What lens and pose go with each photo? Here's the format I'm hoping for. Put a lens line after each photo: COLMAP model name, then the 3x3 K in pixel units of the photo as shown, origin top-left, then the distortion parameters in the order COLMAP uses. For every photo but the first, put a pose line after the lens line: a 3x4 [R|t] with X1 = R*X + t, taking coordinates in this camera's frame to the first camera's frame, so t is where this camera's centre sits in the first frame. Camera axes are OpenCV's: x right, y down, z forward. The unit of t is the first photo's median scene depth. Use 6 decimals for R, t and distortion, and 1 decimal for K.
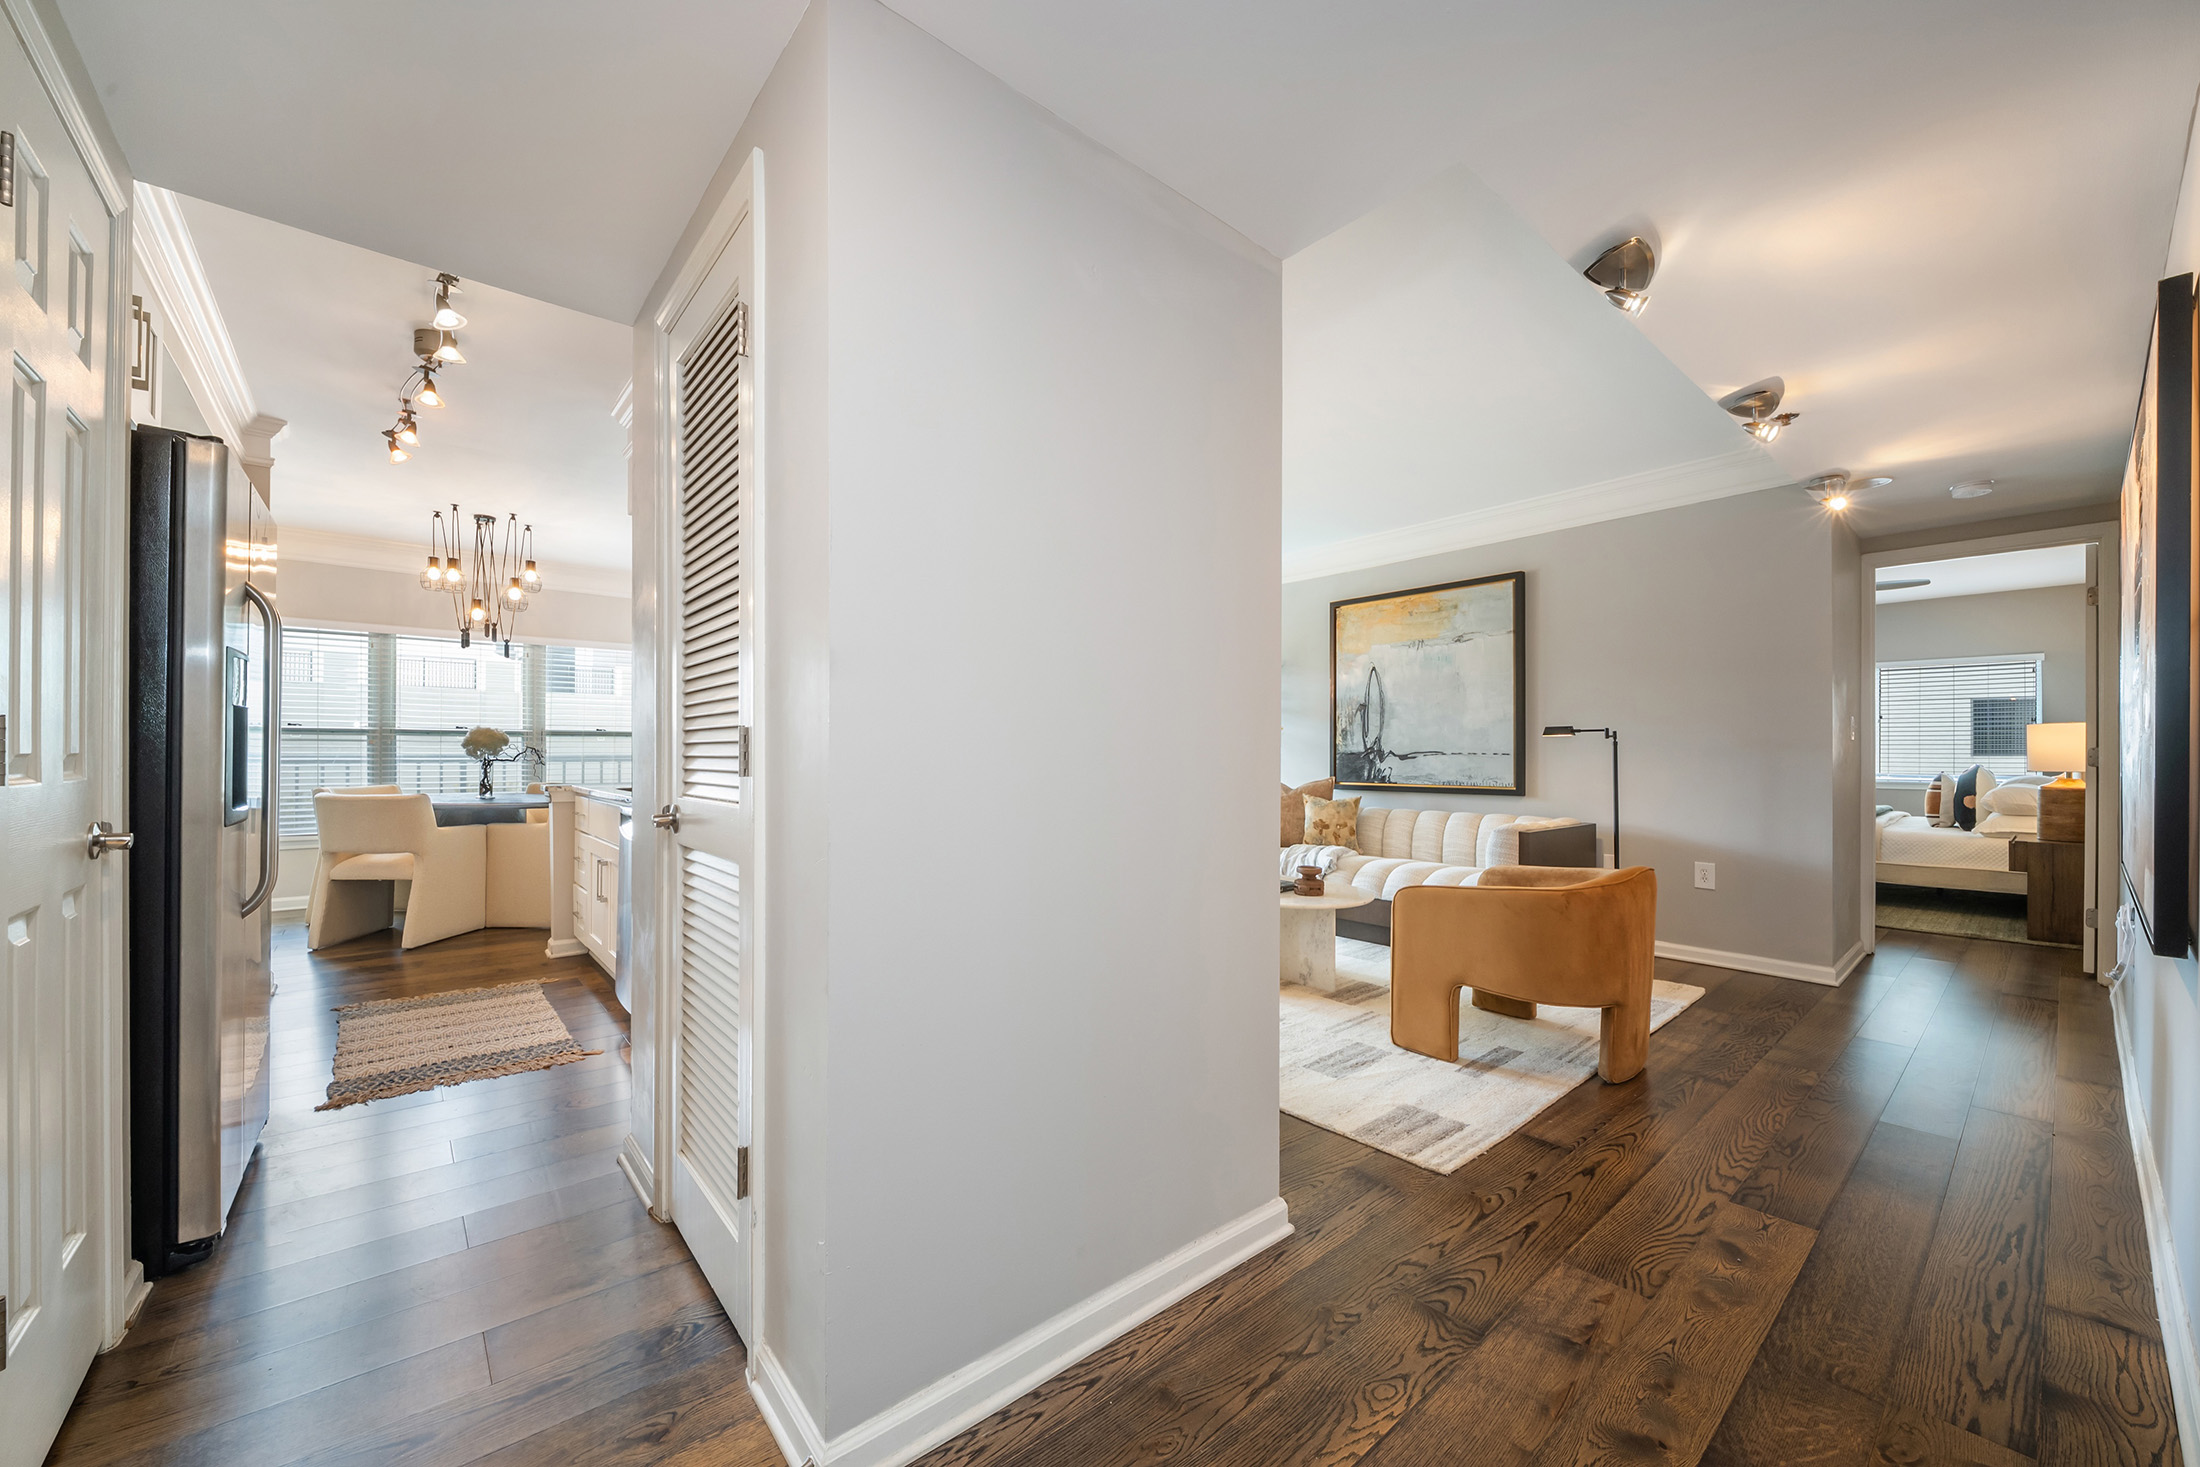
lens RADIAL K [[828.4, 0, 1104.9], [0, 828.4, 752.8], [0, 0, 1]] dist [0.000210, -0.003107]
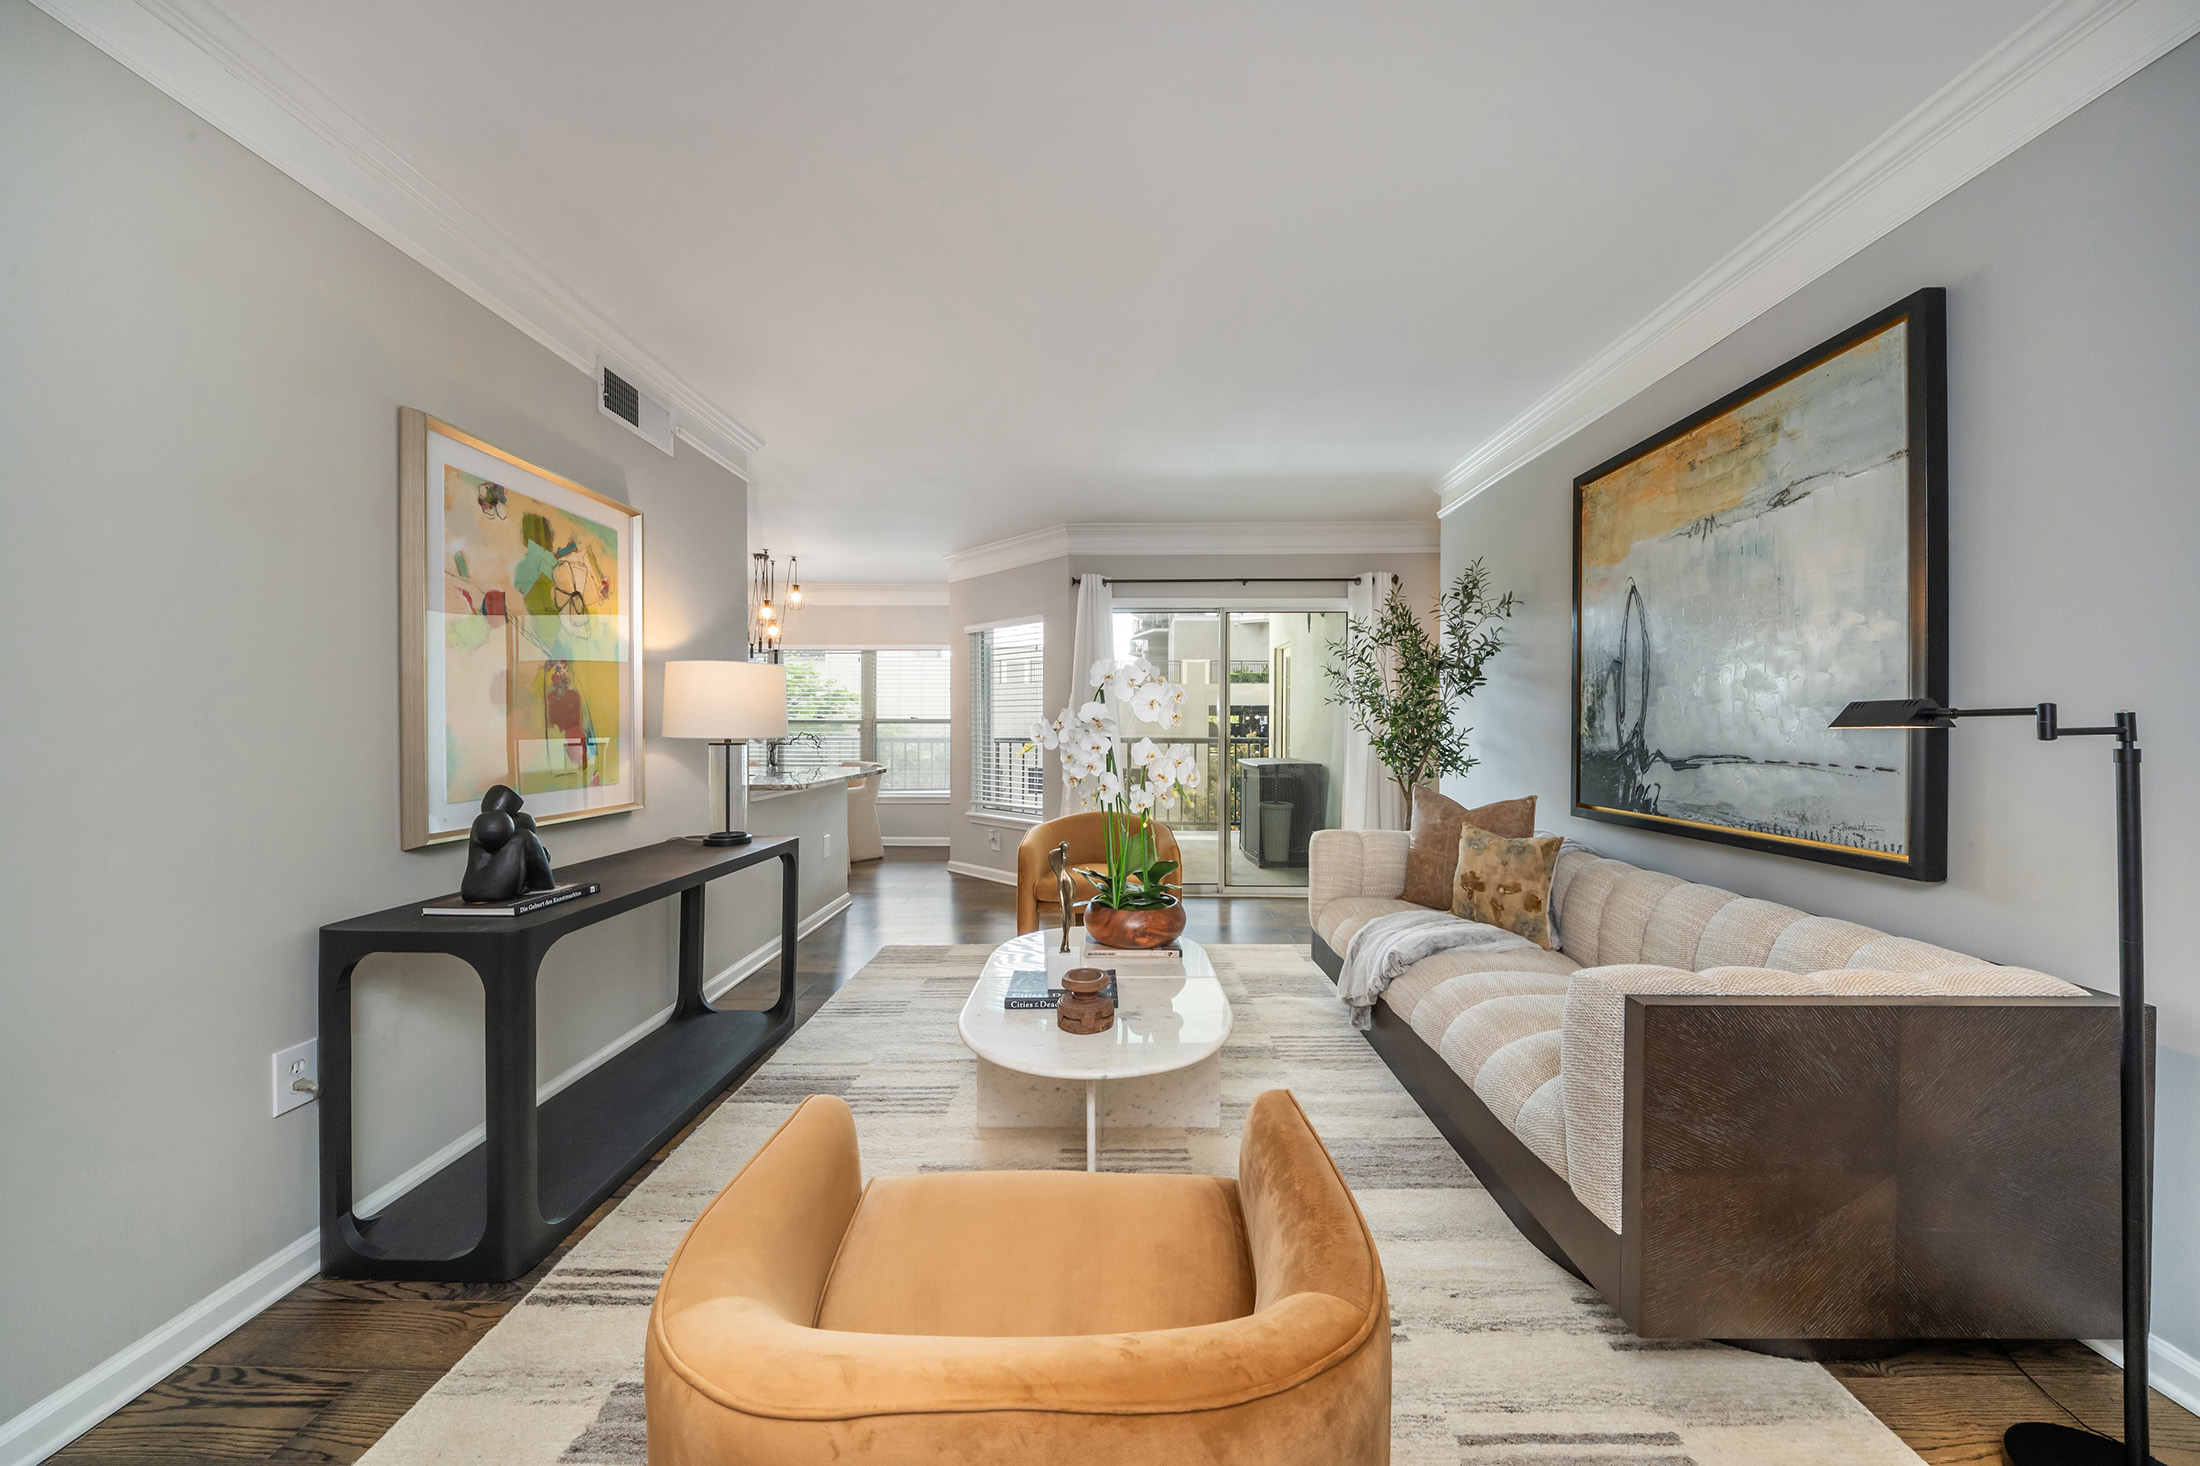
lens RADIAL K [[762.7, 0, 1101.5], [0, 762.7, 731.6], [0, 0, 1]] dist [0.000666, -0.001024]
pose [[0.745343, 0.002463, -0.666677, 0.413402], [0.001510, 0.999984, 0.005382, -0.017210], [0.666680, -0.005018, 0.745327, 0.448752]]
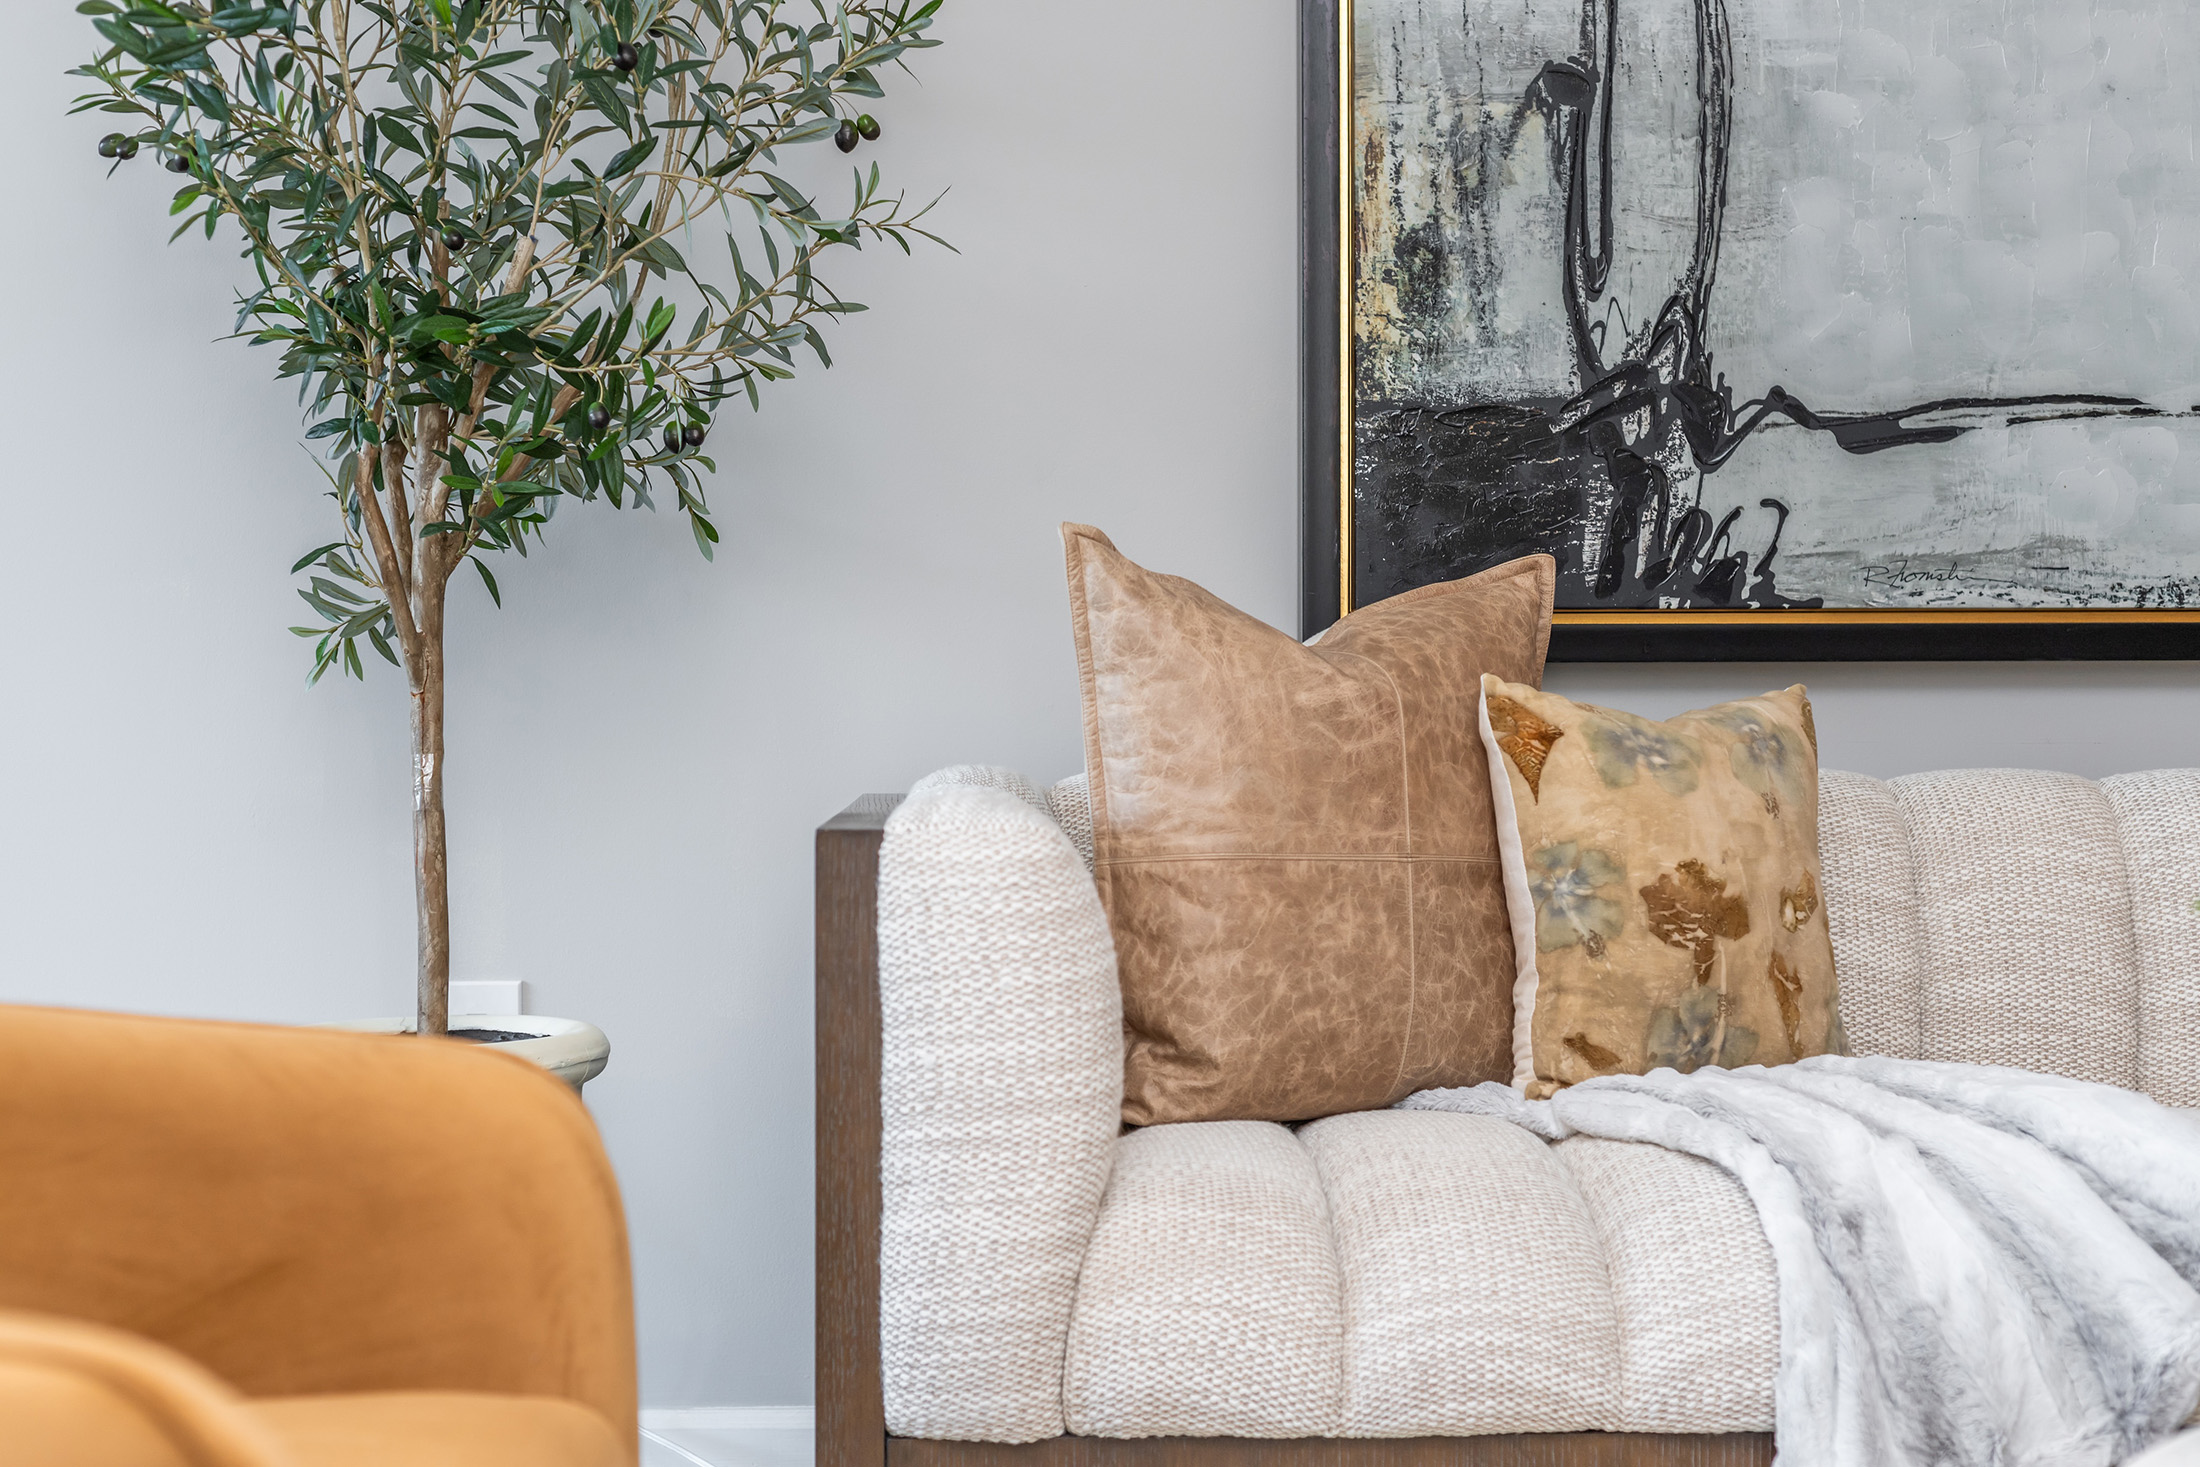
lens RADIAL K [[3220.3, 0, 1118.2], [0, 3220.3, 748.7], [0, 0, 1]] dist [-0.005790, 0.000000]
pose [[0.632639, -0.017585, 0.774247, -0.184625], [-0.000140, 0.999740, 0.022821, 0.050464], [-0.774447, -0.014546, 0.632472, 0.746725]]
